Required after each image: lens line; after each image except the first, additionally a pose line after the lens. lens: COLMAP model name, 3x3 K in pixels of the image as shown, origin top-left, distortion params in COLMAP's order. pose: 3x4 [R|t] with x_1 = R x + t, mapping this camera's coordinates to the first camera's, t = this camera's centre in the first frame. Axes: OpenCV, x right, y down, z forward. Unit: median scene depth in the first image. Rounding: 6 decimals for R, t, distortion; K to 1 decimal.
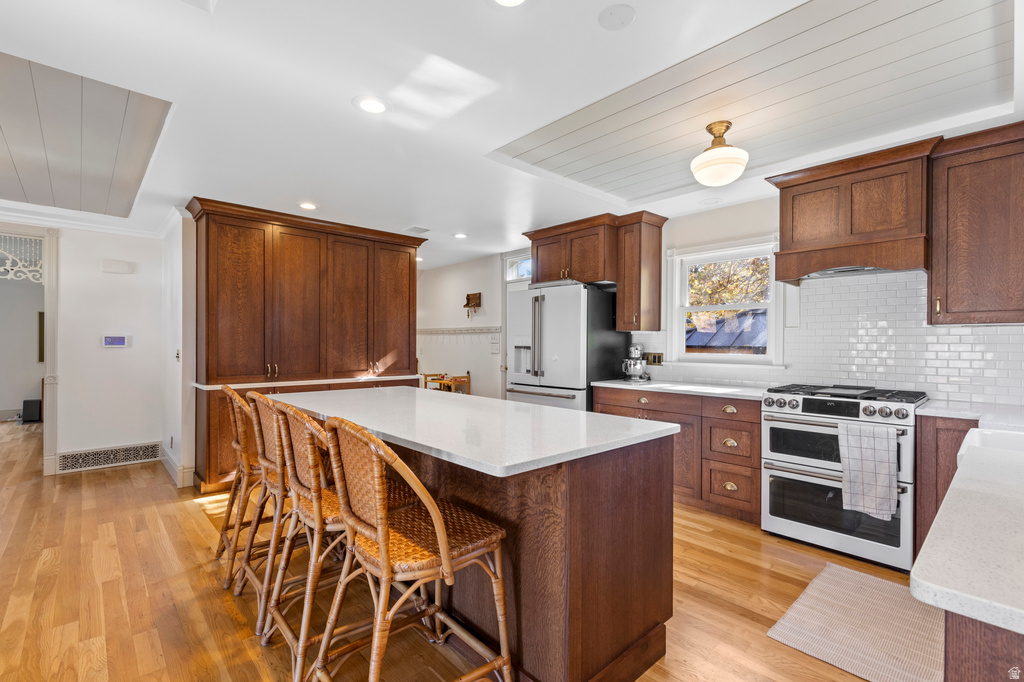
lens RADIAL K [[461.5, 0, 510.2], [0, 461.5, 346.4], [0, 0, 1]] dist [0.008207, -0.000912]
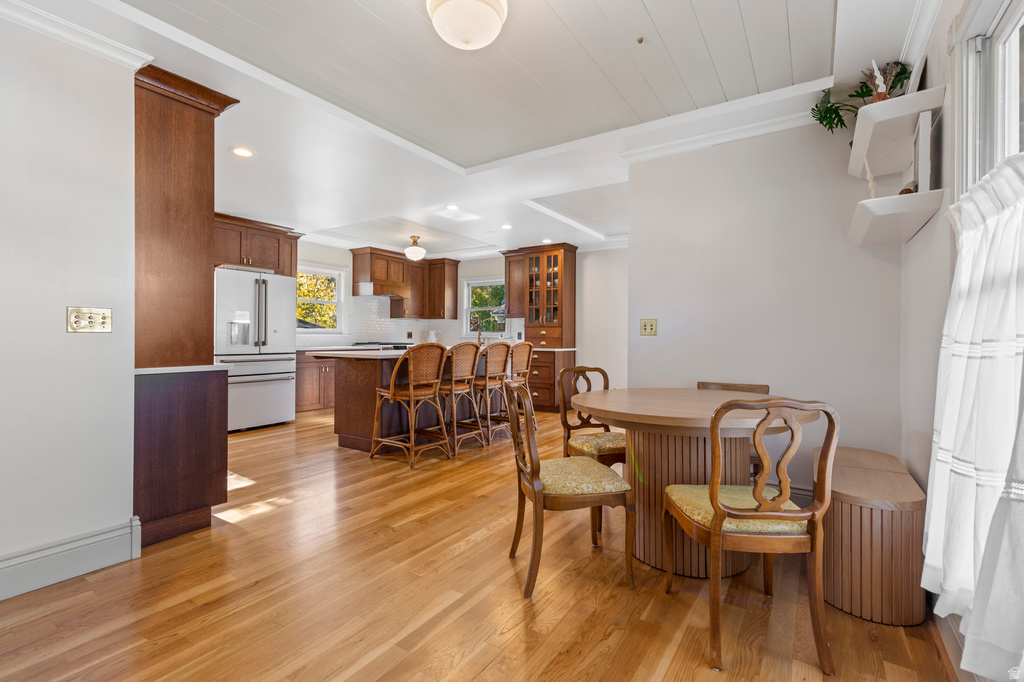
lens RADIAL K [[462.4, 0, 513.1], [0, 462.4, 340.4], [0, 0, 1]] dist [0.009847, -0.001800]
pose [[-0.241882, -0.013713, 0.970209, -2.038982], [-0.003944, 0.999906, 0.013150, 0.050904], [-0.970298, -0.000646, -0.241913, 1.038926]]
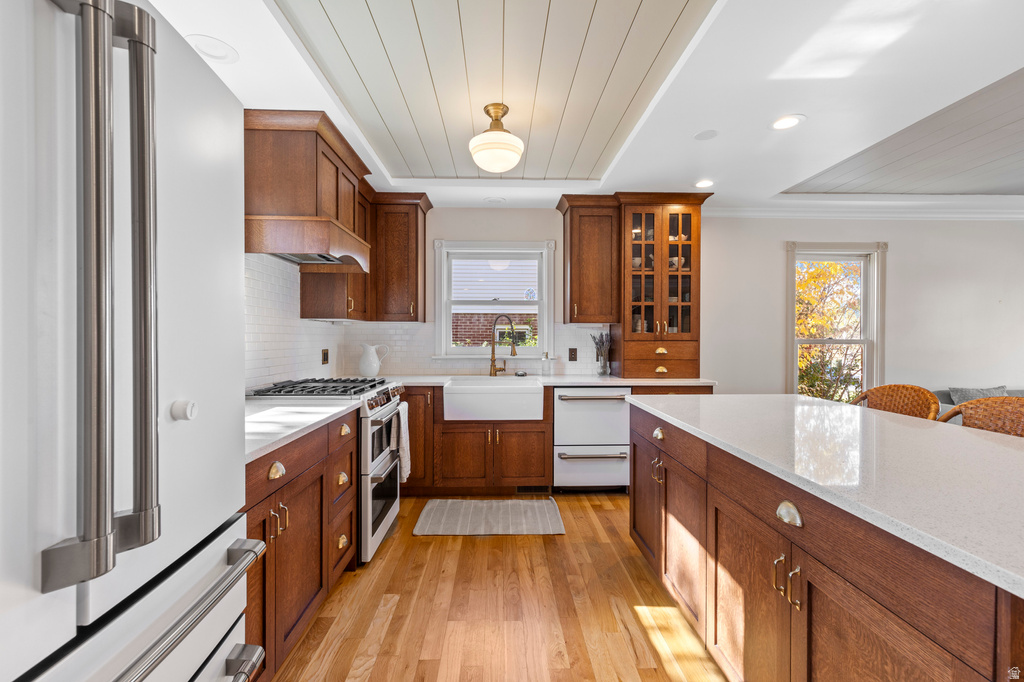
lens RADIAL K [[462.4, 0, 513.1], [0, 462.4, 340.4], [0, 0, 1]] dist [0.009847, -0.001800]
pose [[-0.758669, -0.012056, 0.651364, -0.201613], [-0.002938, 0.999882, 0.015084, -0.010113], [-0.651469, 0.009531, -0.758615, 1.634234]]
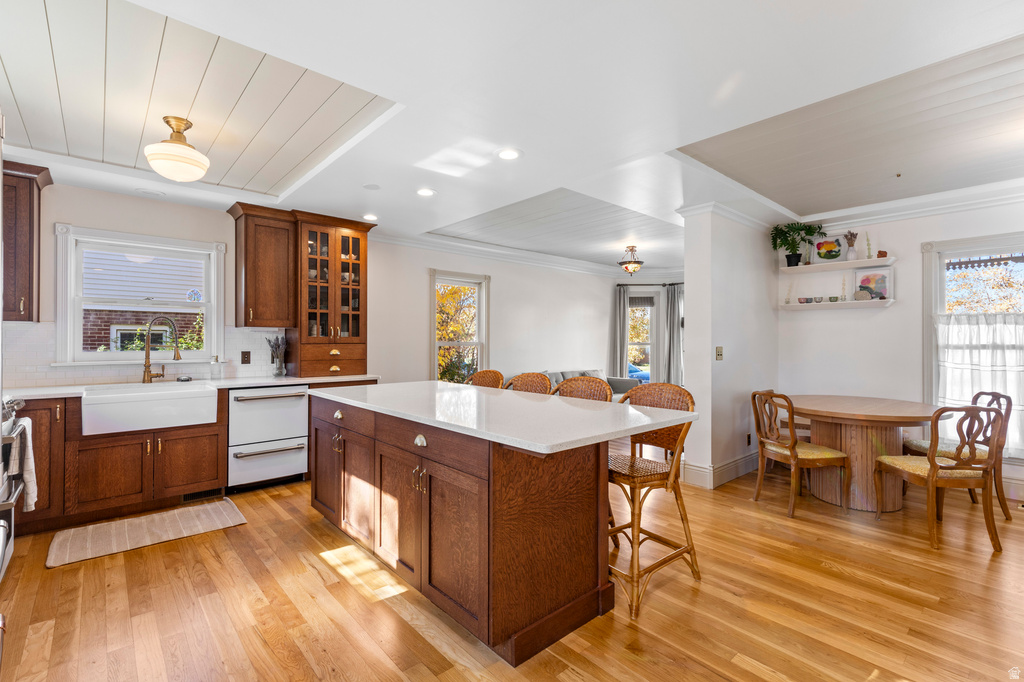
lens RADIAL K [[462.4, 0, 513.1], [0, 462.4, 340.4], [0, 0, 1]] dist [0.009847, -0.001800]
pose [[-0.999880, -0.007944, 0.013306, -0.278588], [-0.007884, 0.999959, 0.004546, -0.012717], [-0.013342, 0.004440, -0.999901, 1.901636]]
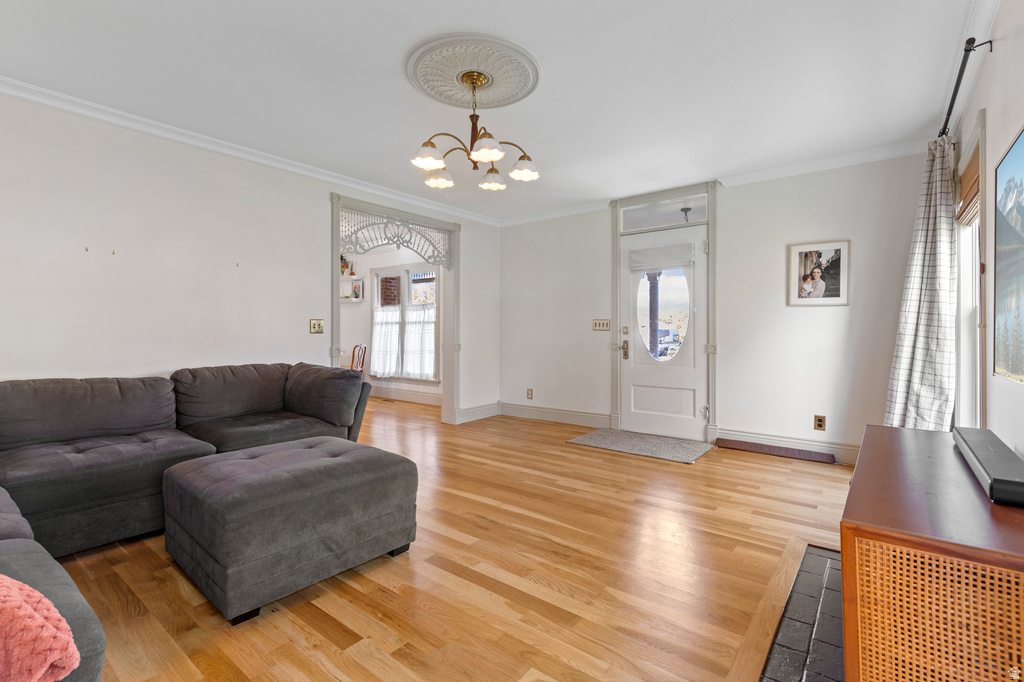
lens RADIAL K [[470.8, 0, 515.5], [0, 470.8, 334.6], [0, 0, 1]] dist [0.005008, -0.000128]
pose [[-0.986615, -0.002749, -0.163044, -2.012758], [-0.004310, 0.999948, 0.009223, 0.040884], [0.163010, 0.009802, -0.986576, 3.368552]]
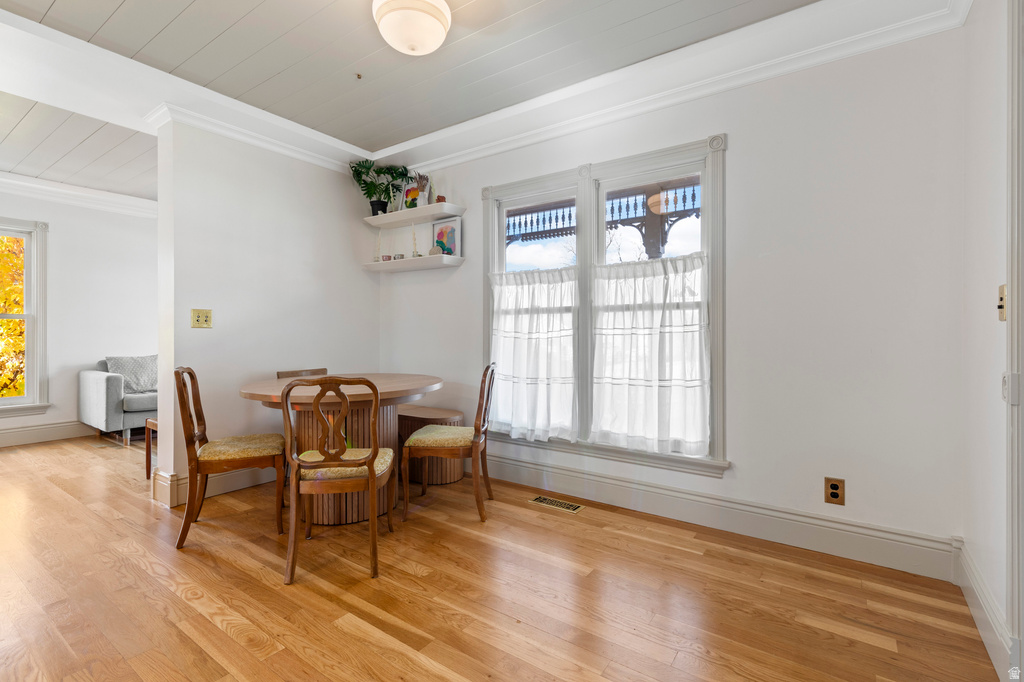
lens RADIAL K [[470.8, 0, 515.5], [0, 470.8, 334.6], [0, 0, 1]] dist [0.005008, -0.000128]
pose [[-0.975990, -0.006310, -0.217724, -1.410030], [-0.007474, 0.999962, 0.004522, 0.058154], [0.217687, 0.006041, -0.976000, 1.636562]]
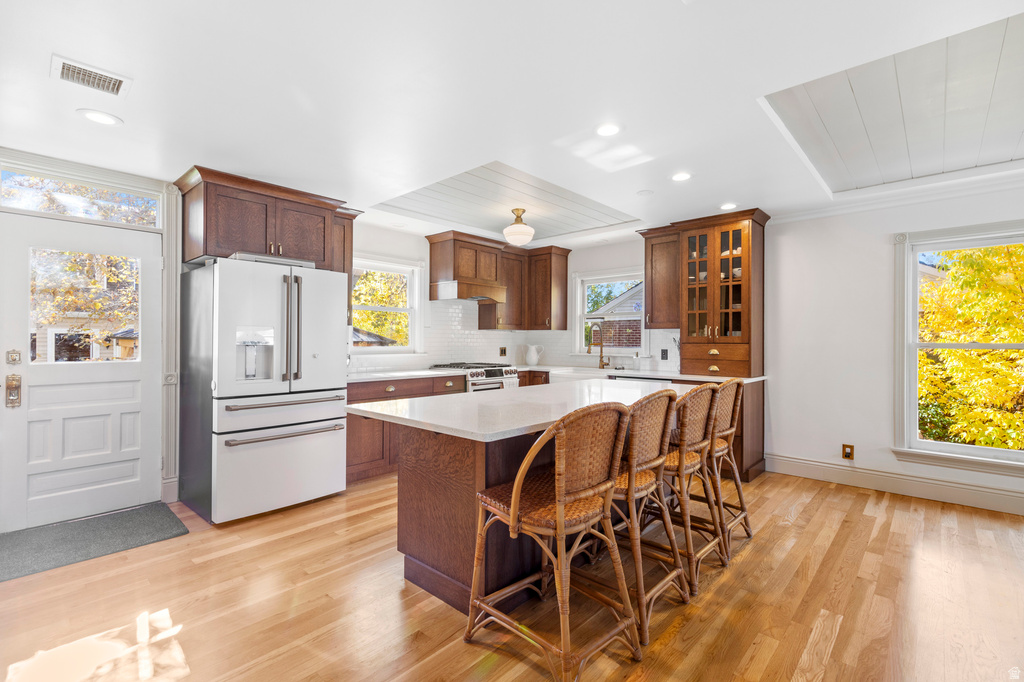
lens RADIAL K [[462.4, 0, 513.1], [0, 462.4, 340.4], [0, 0, 1]] dist [0.009847, -0.001800]
pose [[-0.087579, -0.005435, 0.996143, -1.184849], [0.000888, 0.999984, 0.005534, -0.008783], [-0.996157, 0.001369, -0.087573, 1.112911]]
